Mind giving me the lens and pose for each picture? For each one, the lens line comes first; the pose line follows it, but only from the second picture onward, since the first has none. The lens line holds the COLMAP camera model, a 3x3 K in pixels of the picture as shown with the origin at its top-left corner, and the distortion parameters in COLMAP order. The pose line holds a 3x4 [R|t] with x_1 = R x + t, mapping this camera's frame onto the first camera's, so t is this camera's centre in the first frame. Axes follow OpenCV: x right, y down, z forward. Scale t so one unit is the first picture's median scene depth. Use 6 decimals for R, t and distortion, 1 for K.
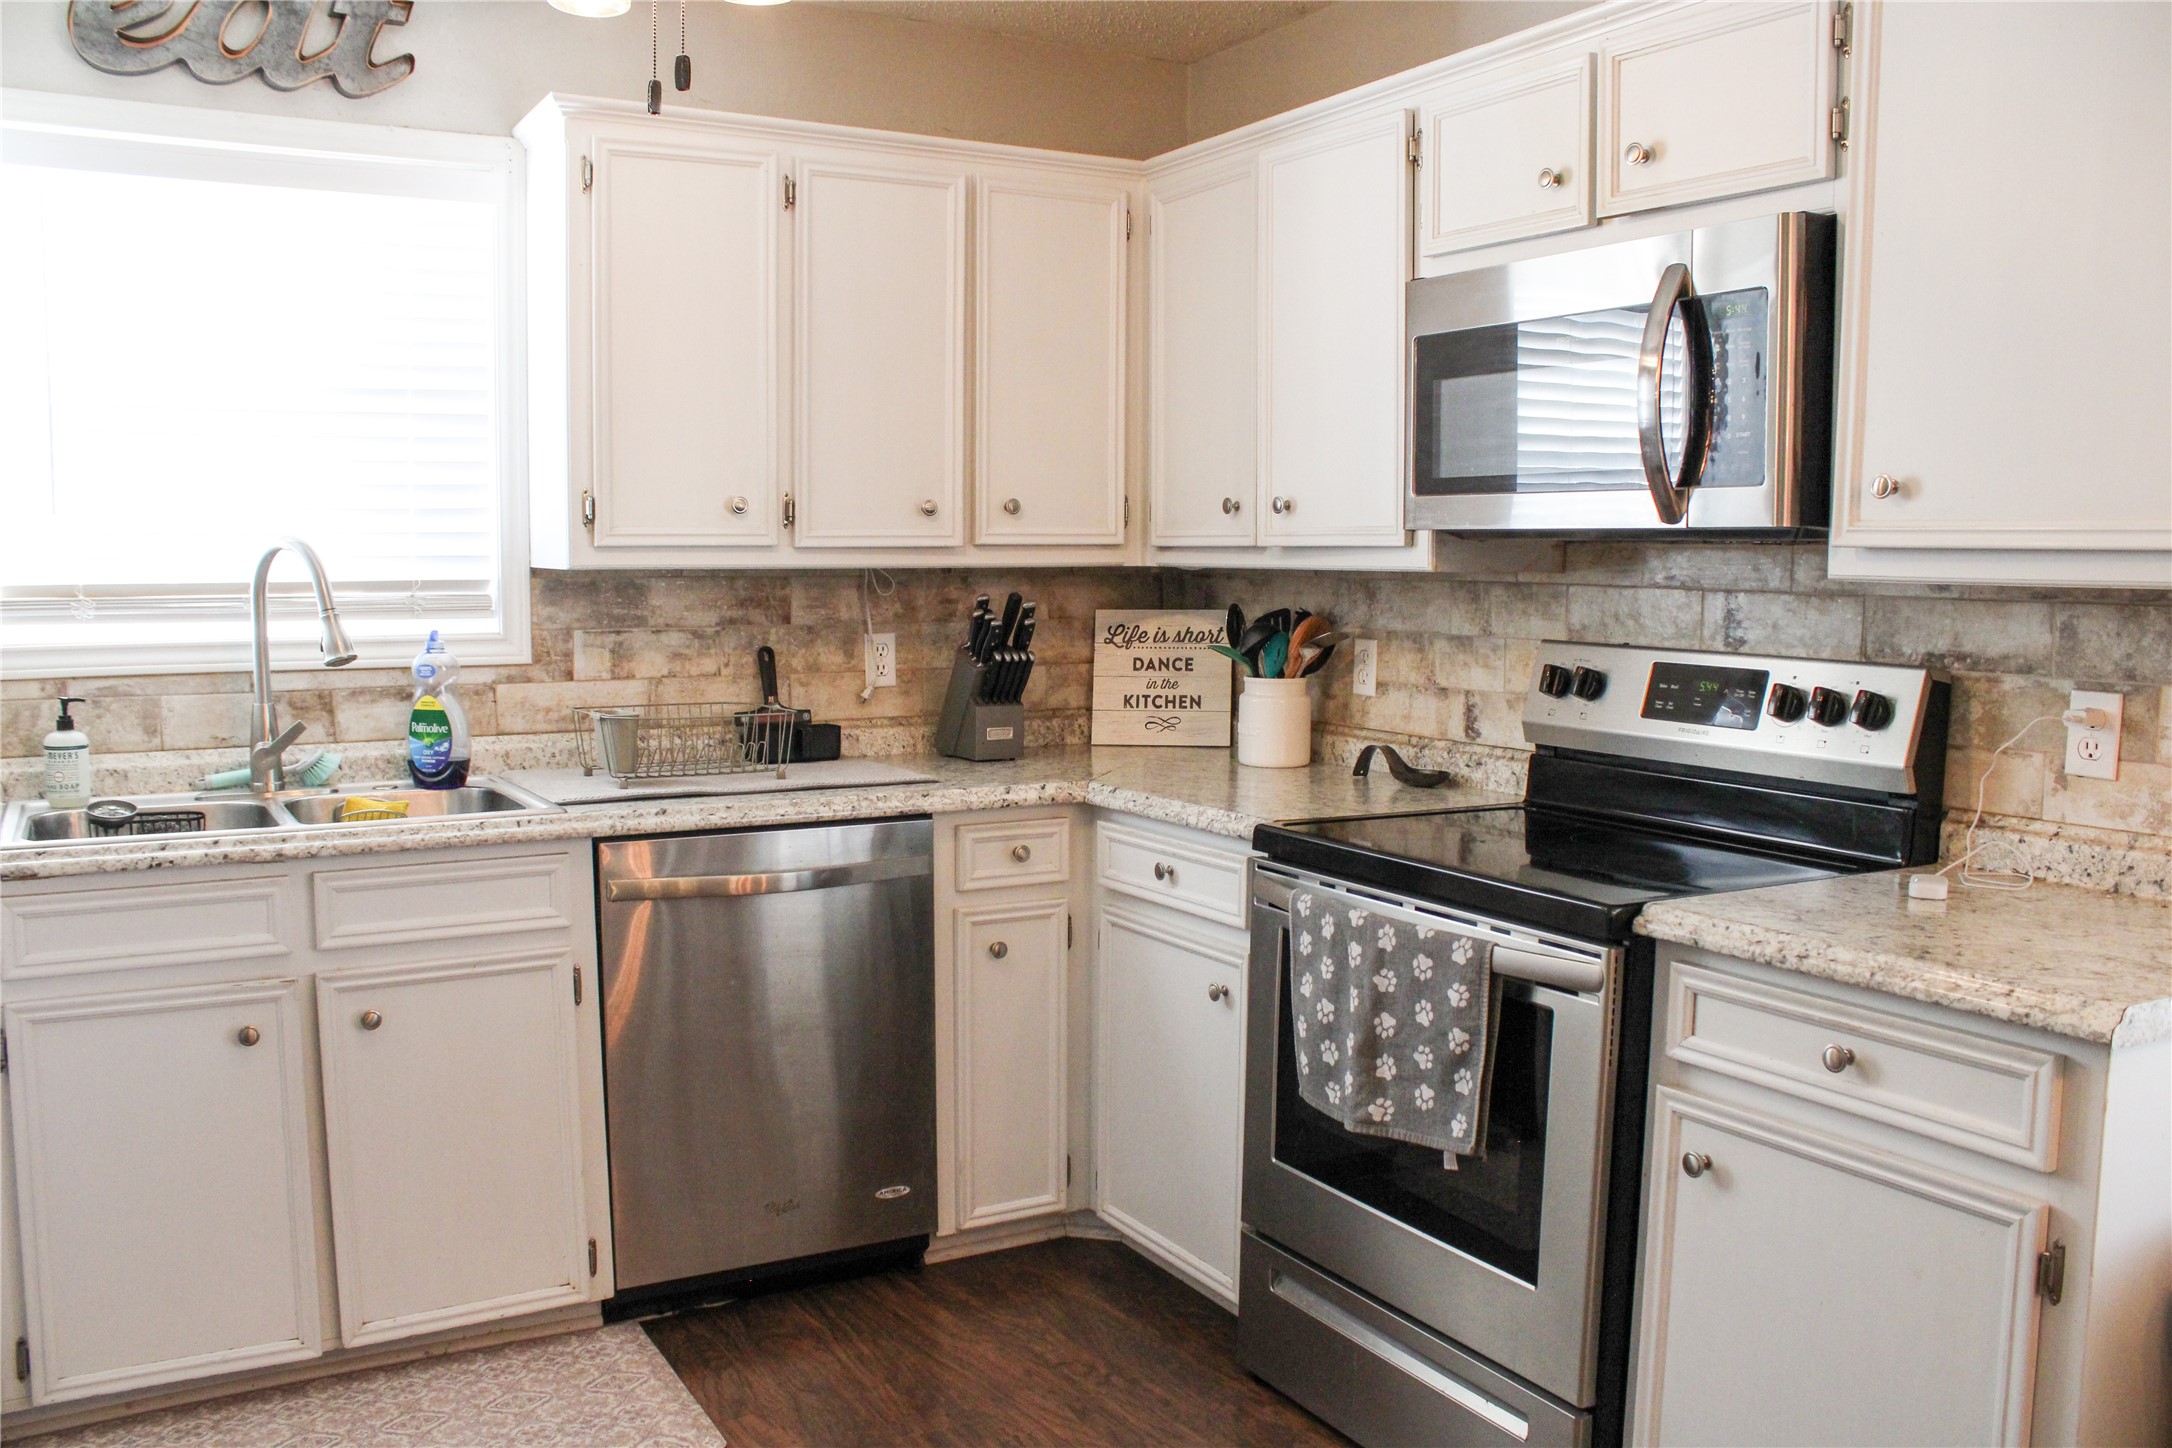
lens RADIAL K [[1774.3, 0, 1070.0], [0, 1774.3, 729.2], [0, 0, 1]] dist [-0.156887, 0.138073]
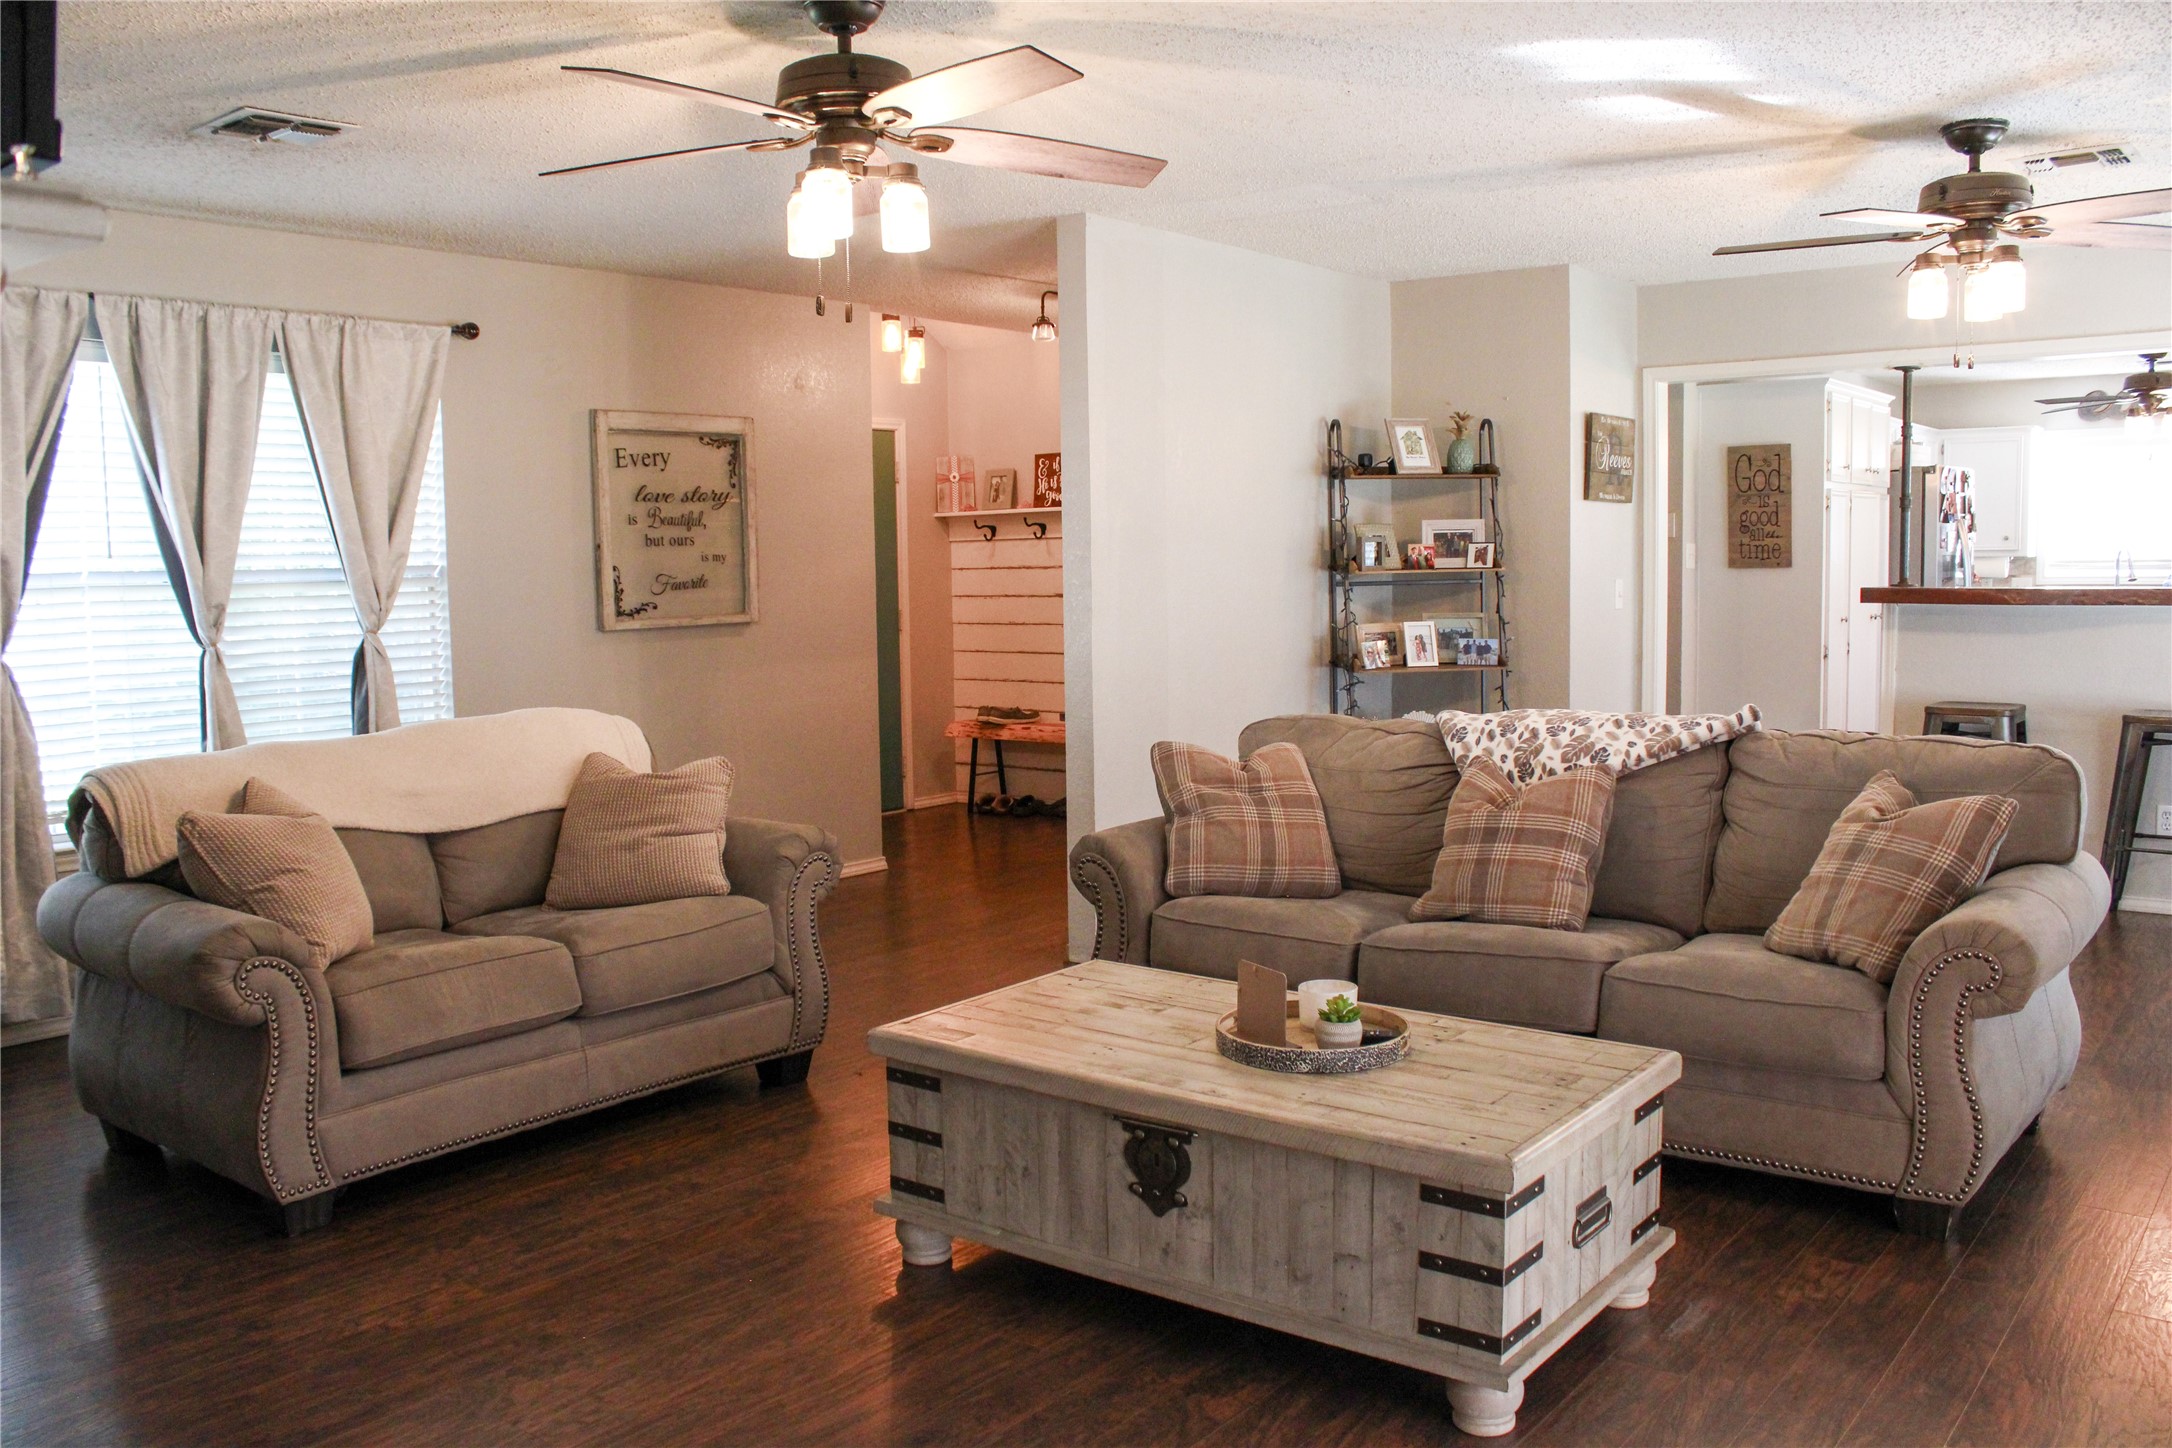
lens RADIAL K [[1774.3, 0, 1087.6], [0, 1774.3, 702.6], [0, 0, 1]] dist [-0.156887, 0.138073]
pose [[0.379859, 0.064812, -0.922771, 1.980430], [-0.078074, 0.996229, 0.037832, 0.241574], [0.921744, 0.057674, 0.383487, -2.285562]]
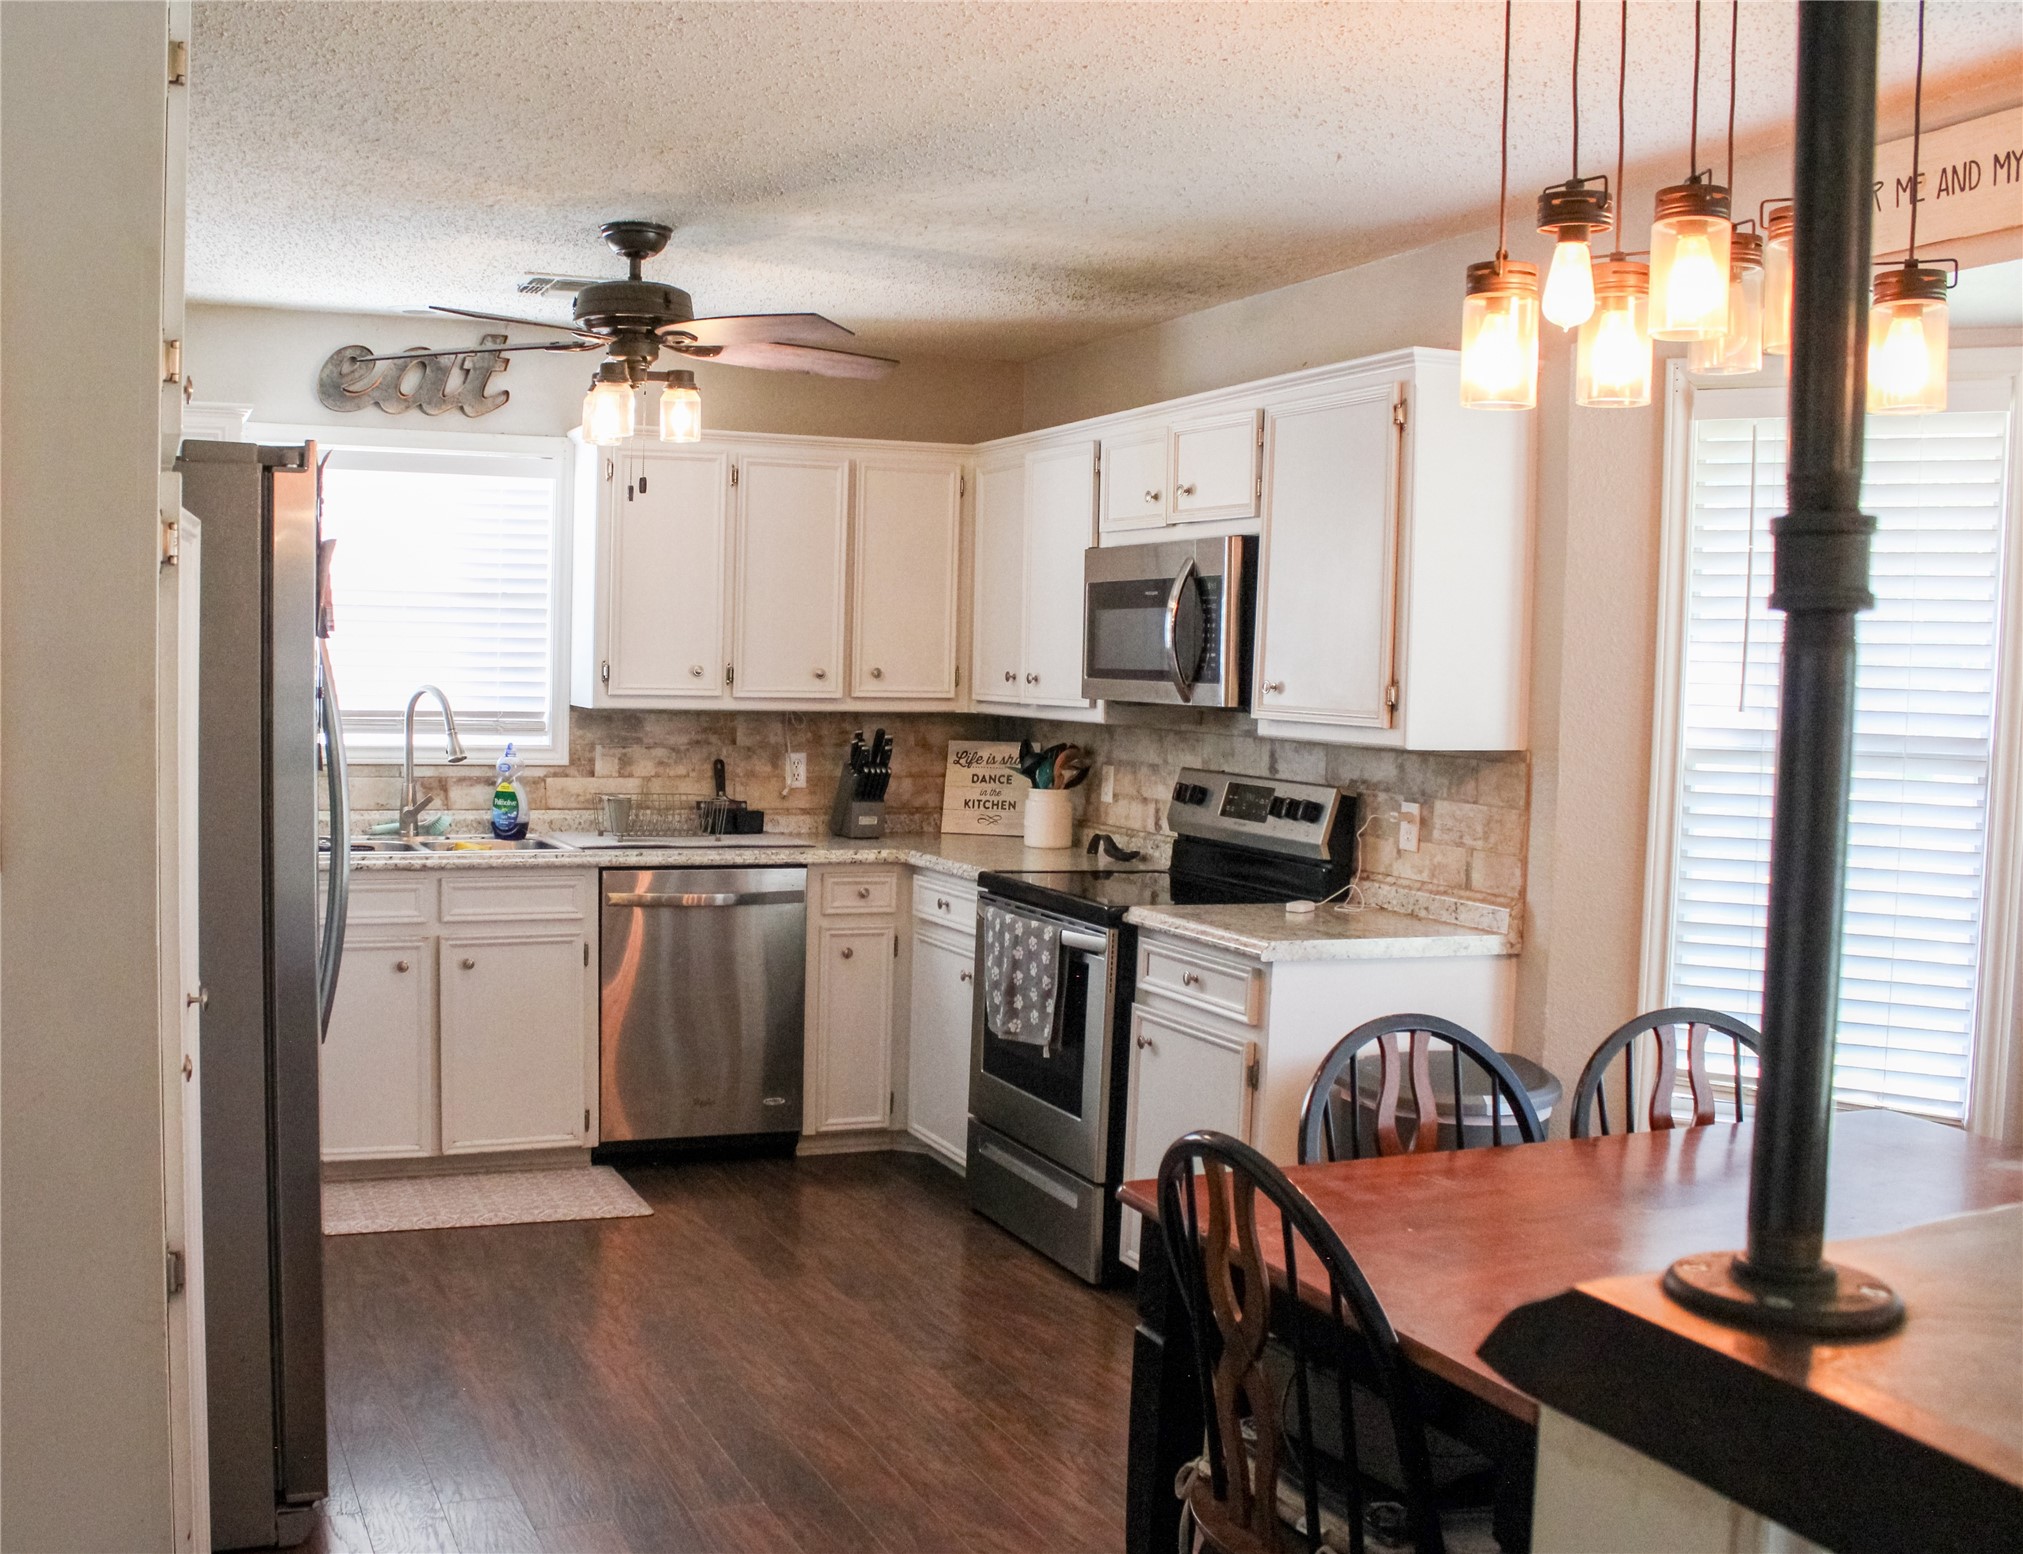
lens RADIAL K [[1999.8, 0, 880.8], [0, 1999.8, 783.1], [0, 0, 1]] dist [-0.138739, 0.000000]
pose [[0.988550, 0.028696, -0.148141, 0.263541], [-0.034454, 0.998742, -0.036445, 0.038082], [0.146908, 0.041132, 0.988295, -0.816188]]
